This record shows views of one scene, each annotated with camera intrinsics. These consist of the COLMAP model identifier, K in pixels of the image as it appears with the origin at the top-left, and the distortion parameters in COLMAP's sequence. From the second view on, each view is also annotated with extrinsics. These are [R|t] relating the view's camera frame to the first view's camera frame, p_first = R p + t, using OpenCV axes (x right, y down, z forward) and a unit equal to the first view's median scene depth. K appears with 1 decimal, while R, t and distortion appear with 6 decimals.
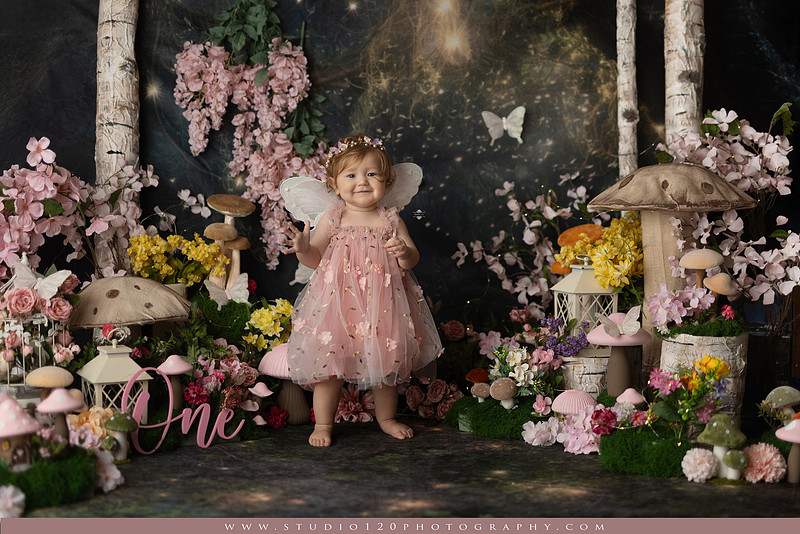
lens RADIAL K [[1122.5, 0, 427.1], [0, 1122.5, 259.9], [0, 0, 1]] dist [-0.001277, 0.012113]
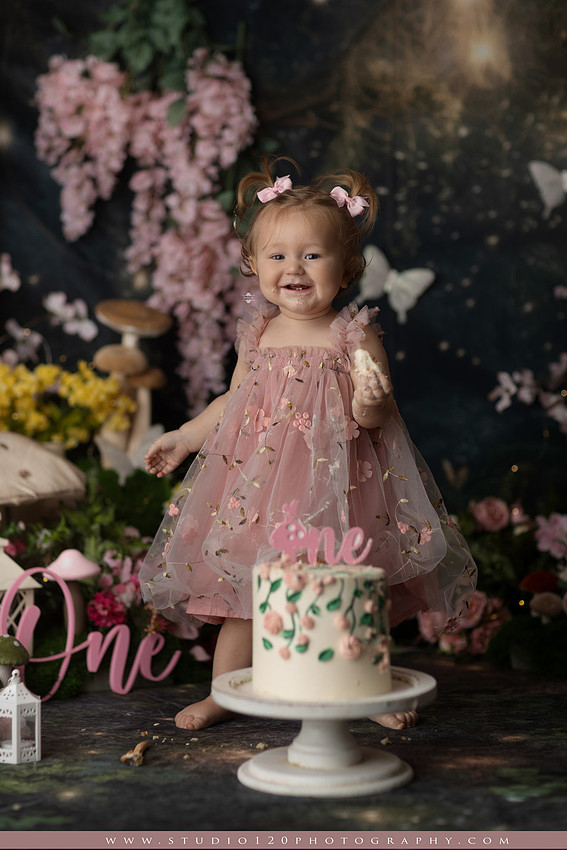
lens RADIAL K [[2053.0, 0, 281.9], [0, 2053.0, 428.9], [0, 0, 1]] dist [-0.040008, 0.531392]
pose [[0.999777, -0.009831, -0.018698, -0.076569], [0.009776, 0.999948, -0.003059, 0.018981], [0.018727, 0.002876, 0.999821, -0.152540]]
